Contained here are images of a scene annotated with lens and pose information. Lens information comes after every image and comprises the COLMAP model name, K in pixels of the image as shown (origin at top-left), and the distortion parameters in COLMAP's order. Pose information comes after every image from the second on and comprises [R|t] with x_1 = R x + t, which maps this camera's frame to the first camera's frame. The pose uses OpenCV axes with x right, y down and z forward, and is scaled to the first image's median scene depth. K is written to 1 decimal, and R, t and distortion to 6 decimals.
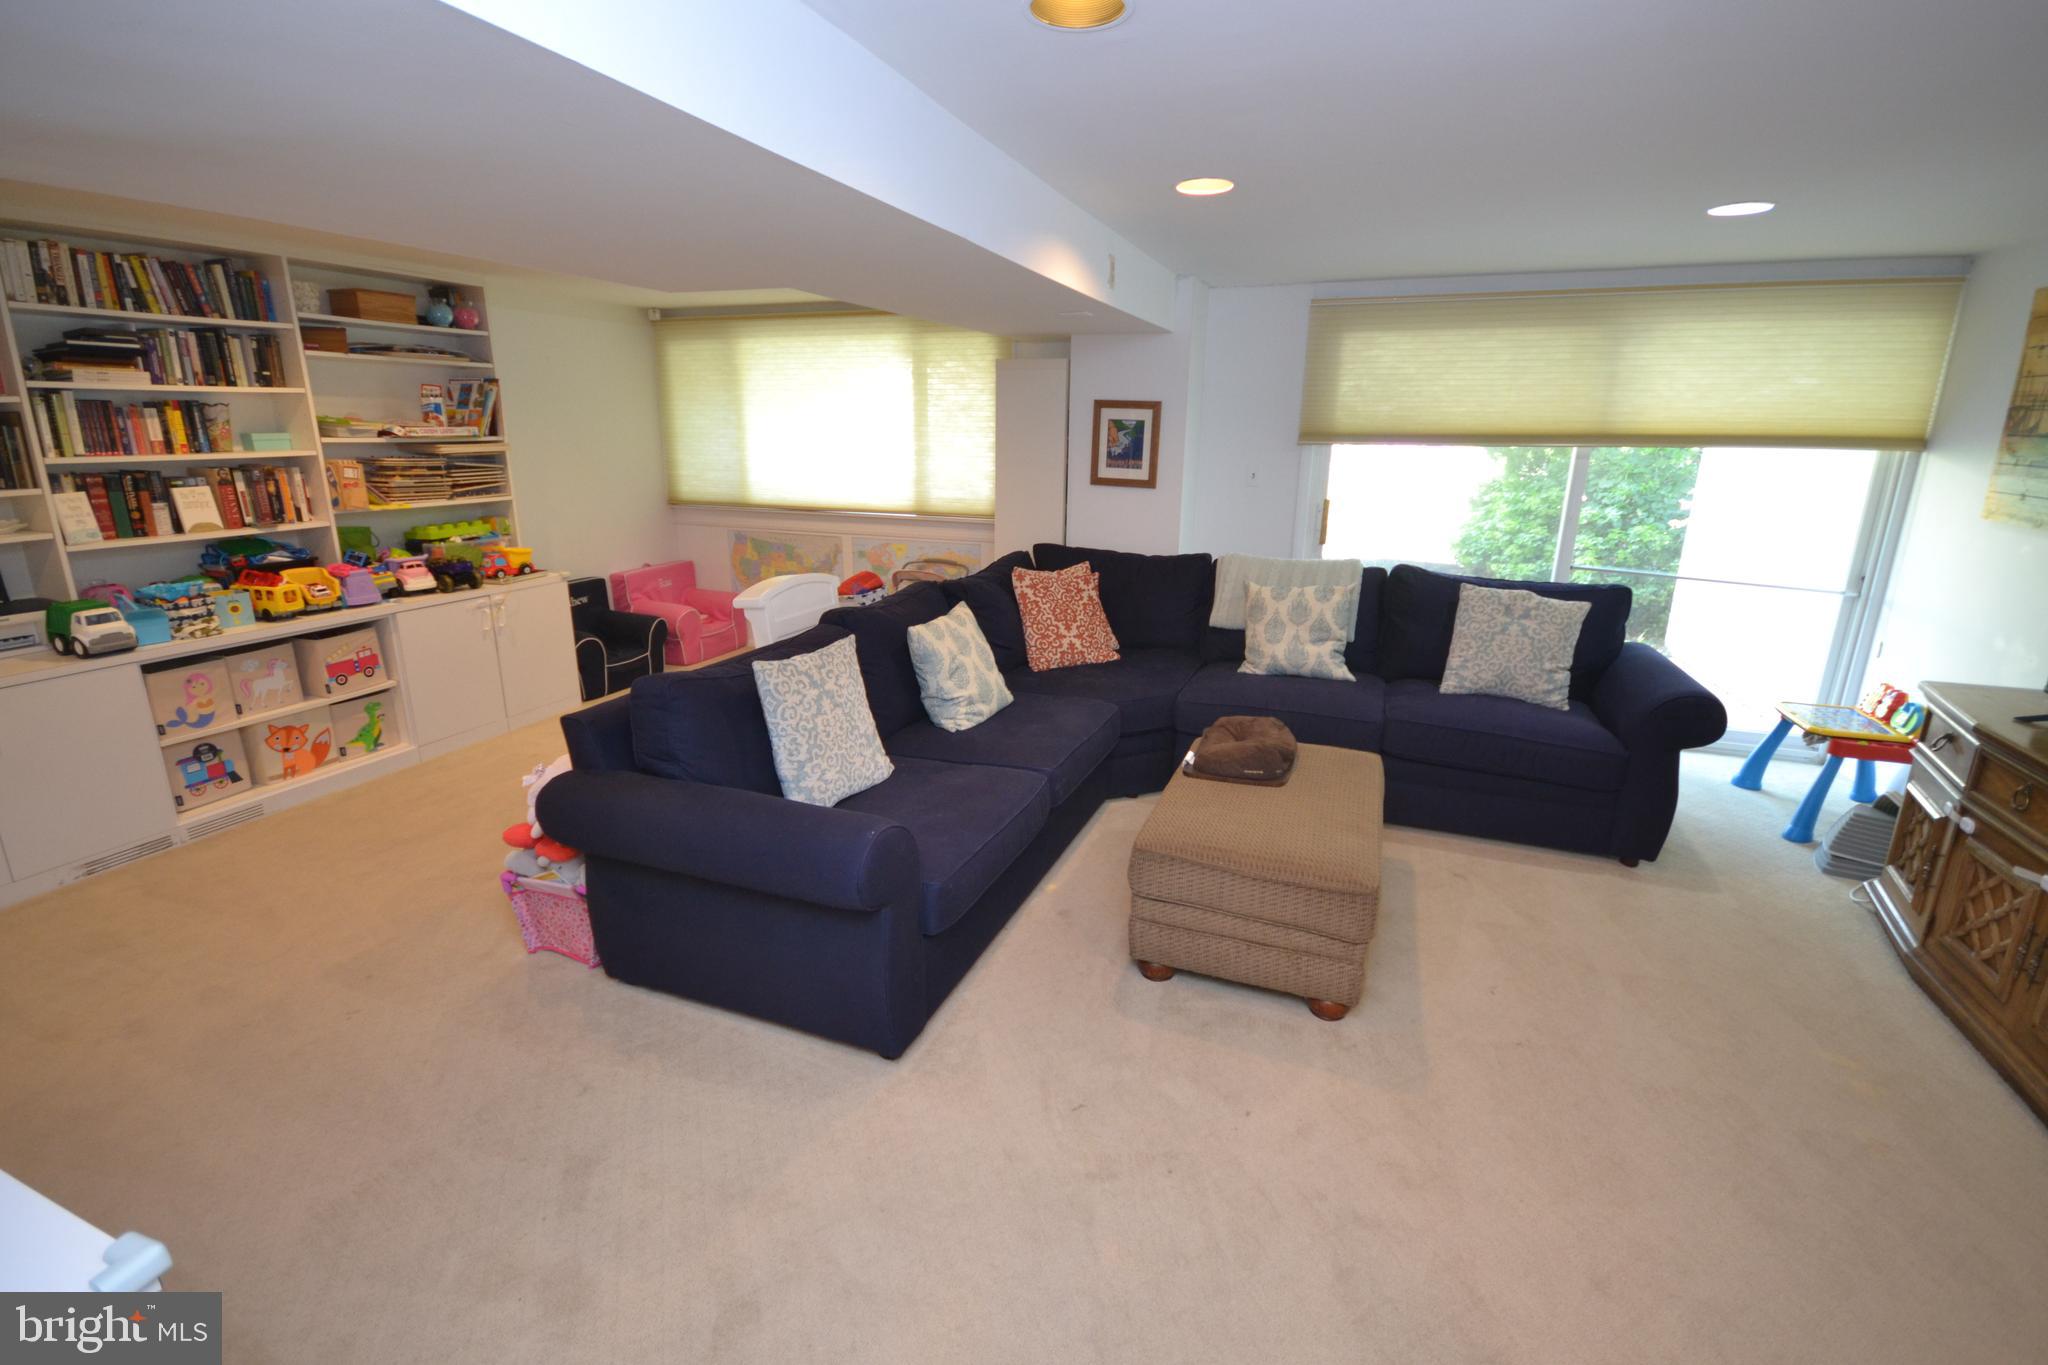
lens RADIAL K [[916.2, 0, 1018.7], [0, 916.2, 679.7], [0, 0, 1]] dist [0.015724, -0.009675]
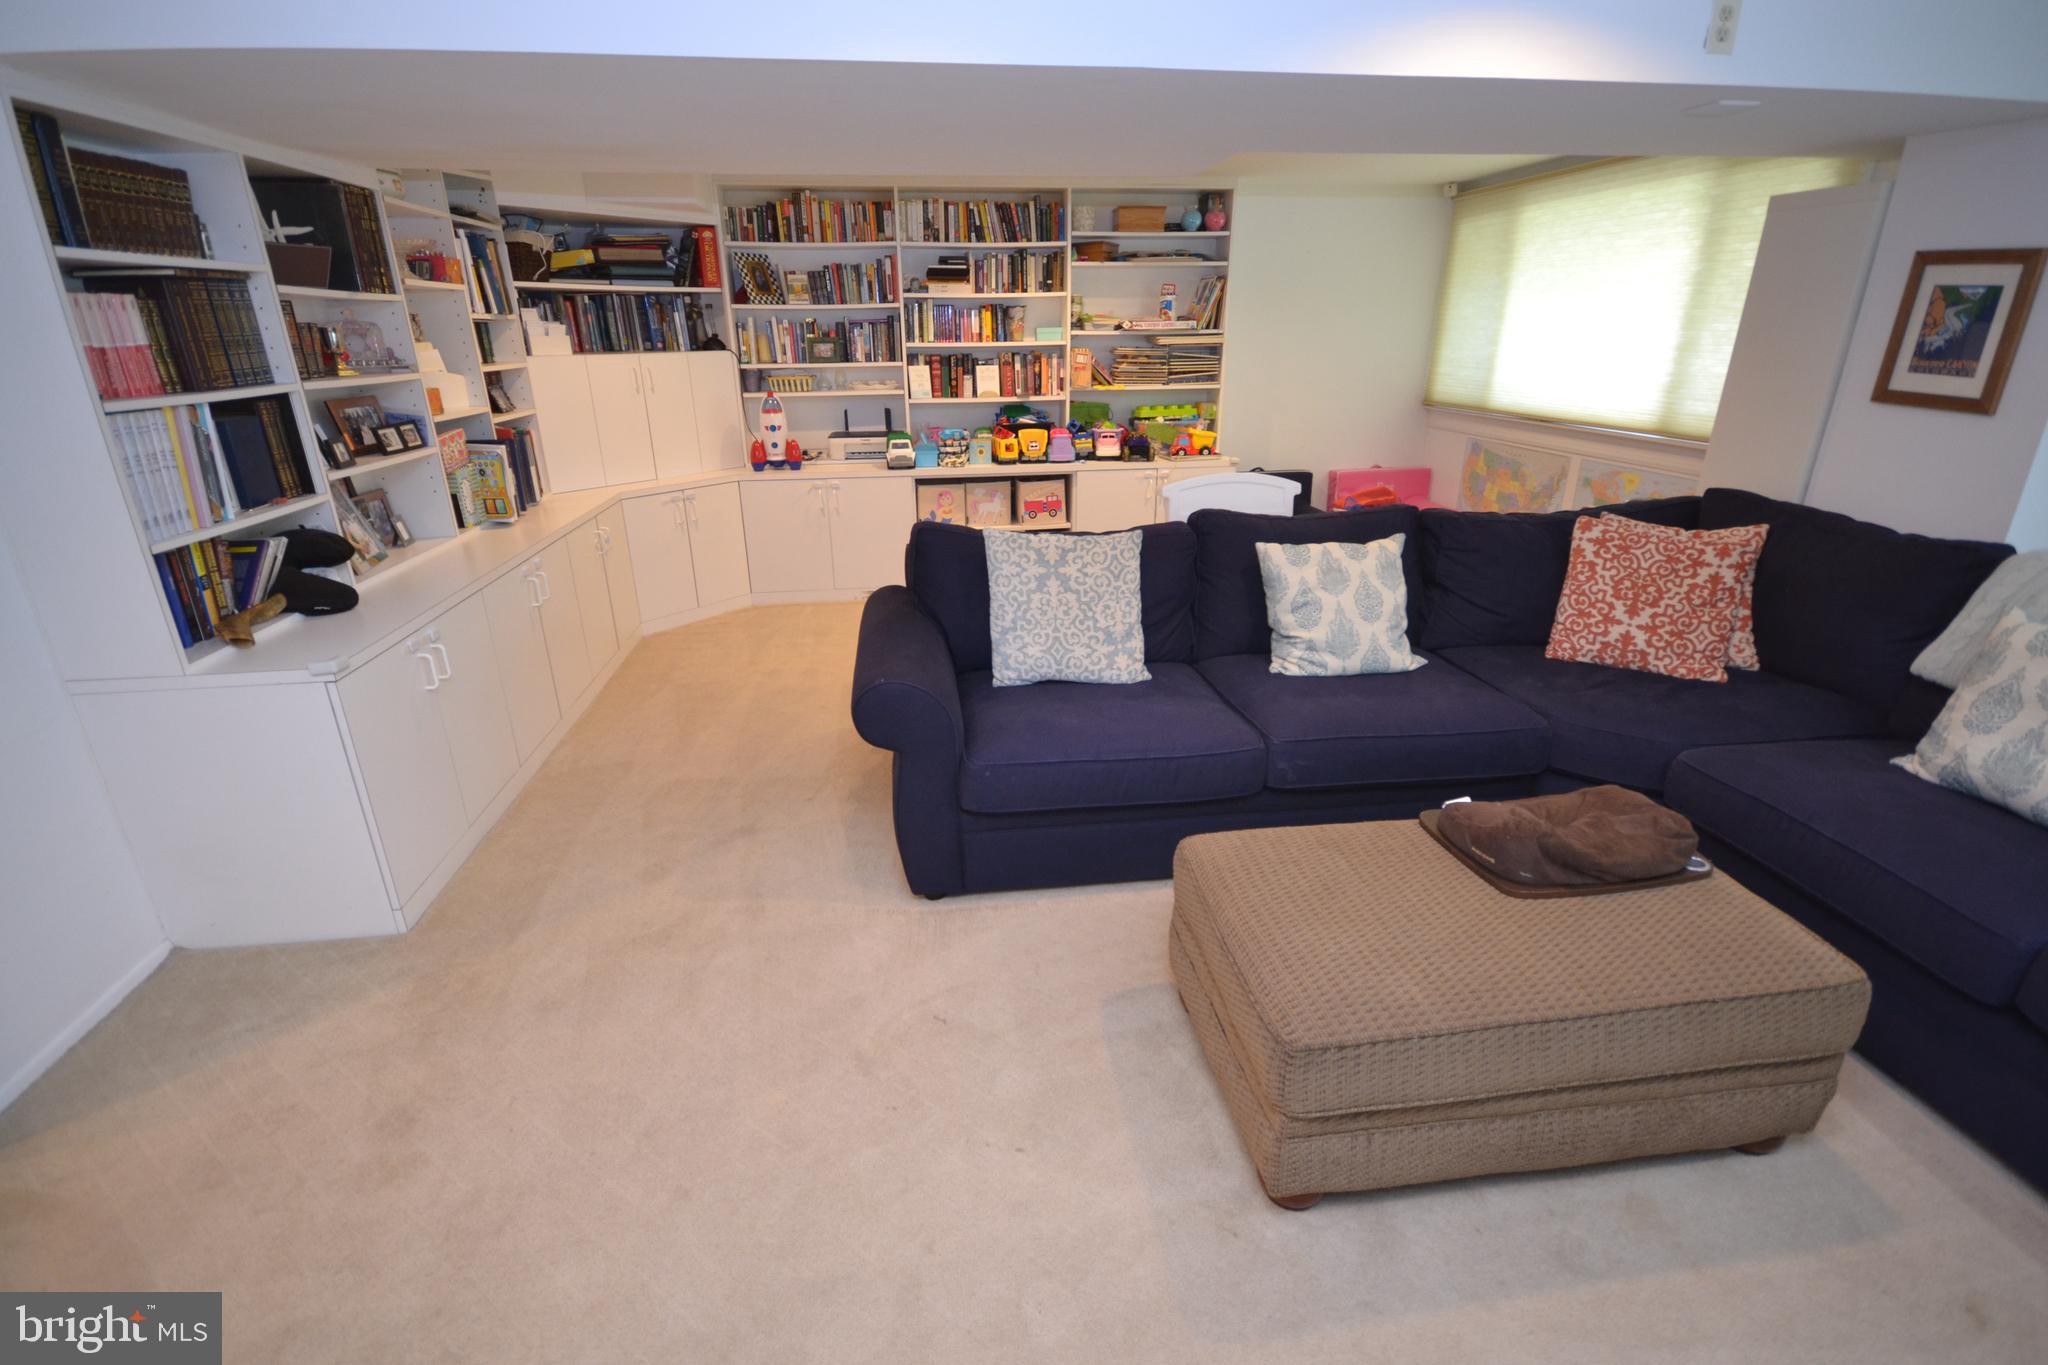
lens RADIAL K [[916.2, 0, 1017.4], [0, 916.2, 679.0], [0, 0, 1]] dist [0.015724, -0.009675]
pose [[0.482064, 0.303237, -0.821986, 0.443512], [-0.224695, 0.949606, 0.218541, -0.060999], [0.846833, 0.079346, 0.525907, 0.292056]]
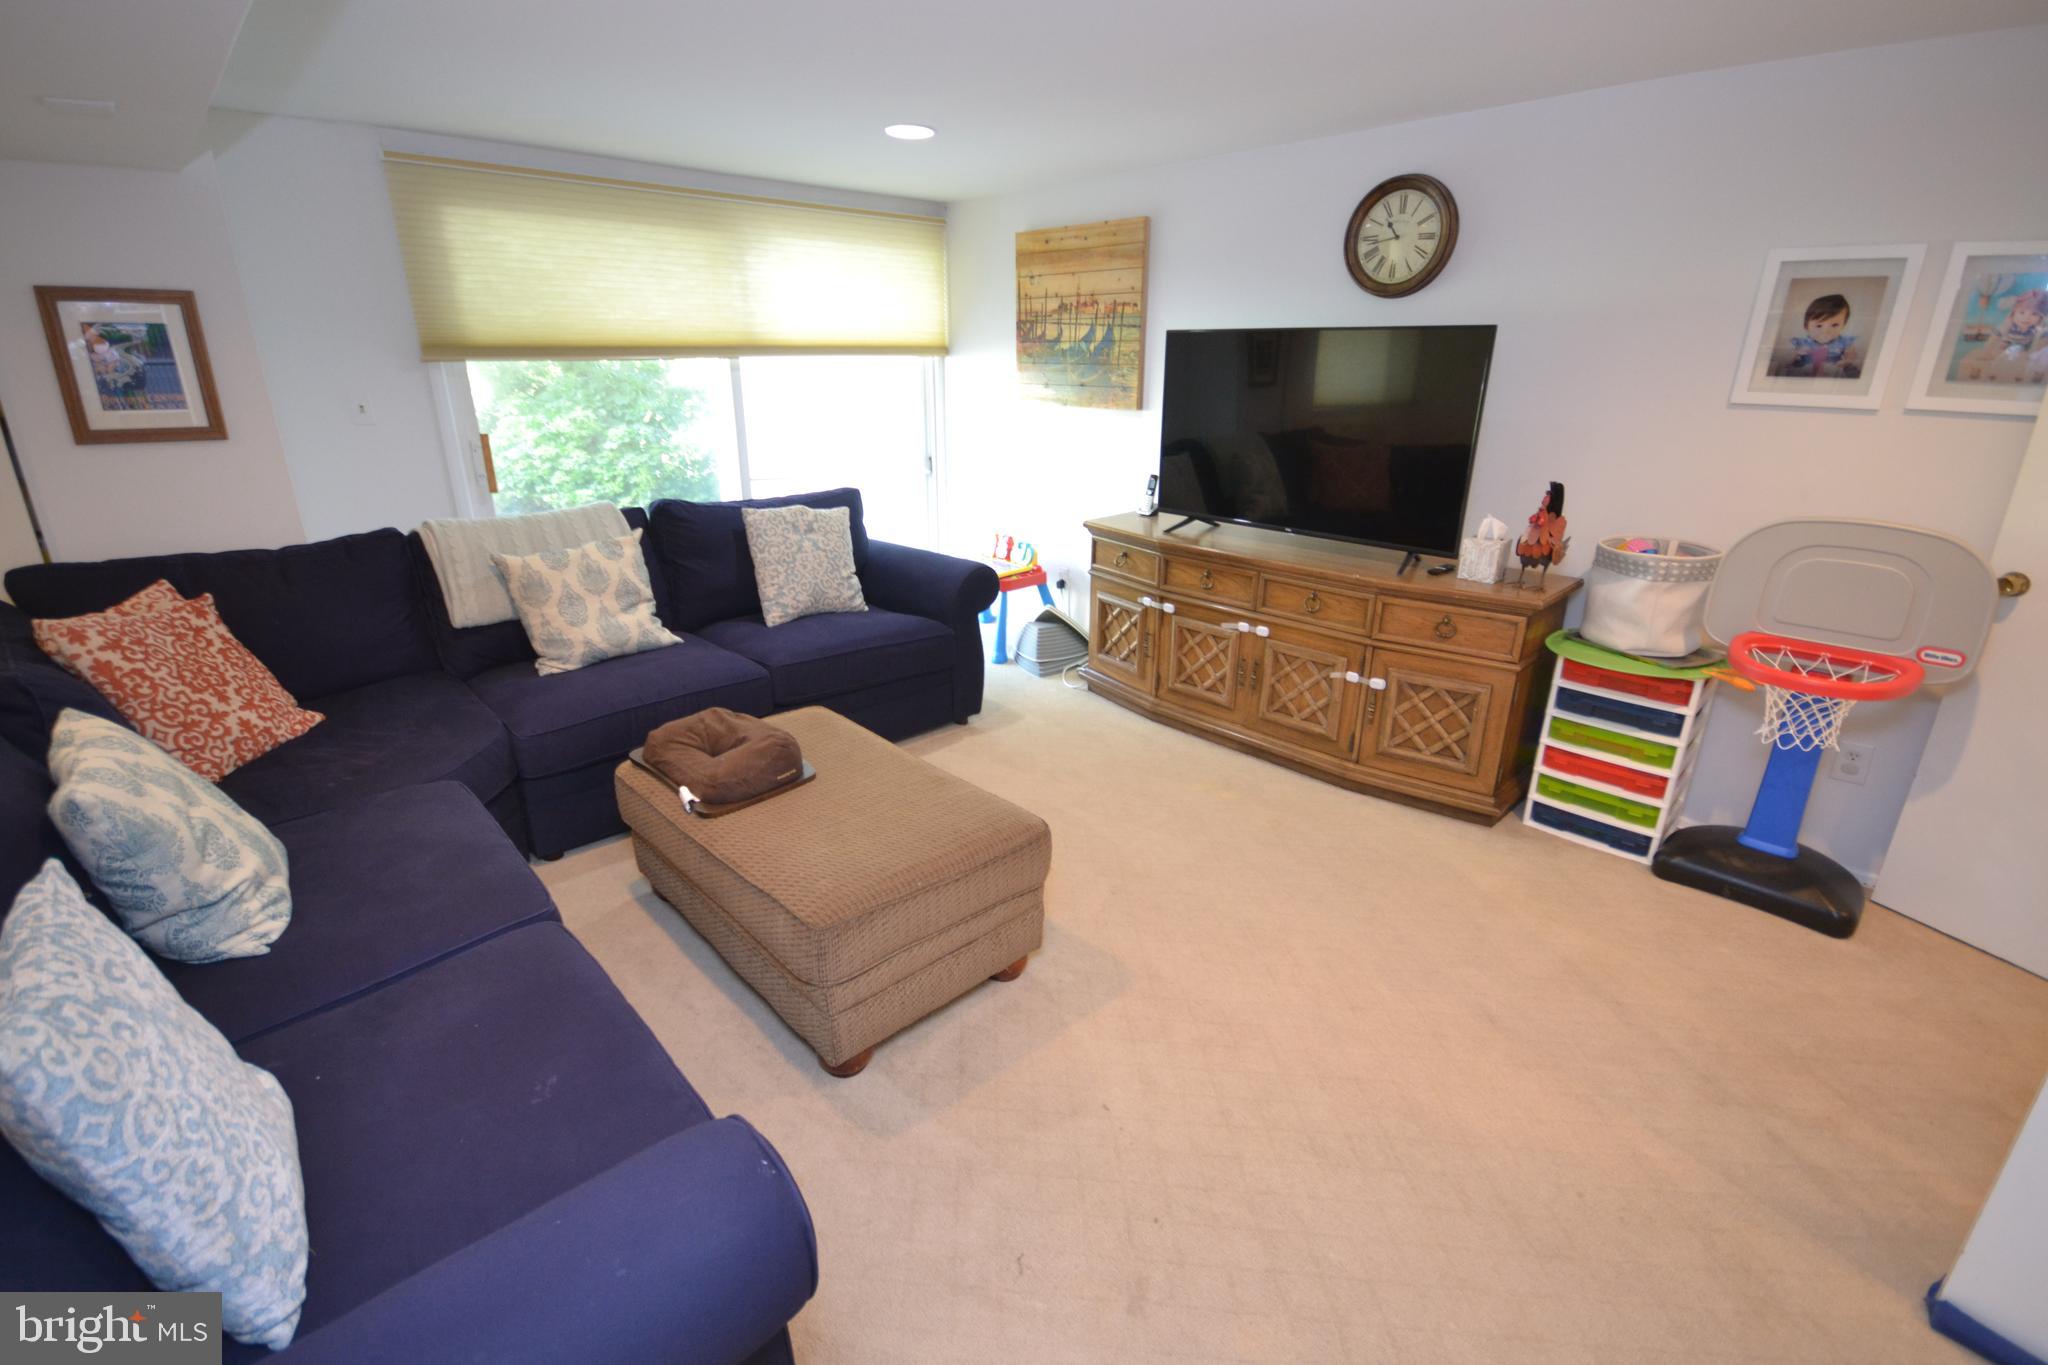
lens RADIAL K [[916.2, 0, 1018.2], [0, 916.2, 674.5], [0, 0, 1]] dist [0.015724, -0.009675]
pose [[0.432283, -0.309056, 0.847122, -0.229671], [0.247935, 0.943961, 0.217865, -0.078891], [-0.866983, 0.115852, 0.484684, 0.327584]]
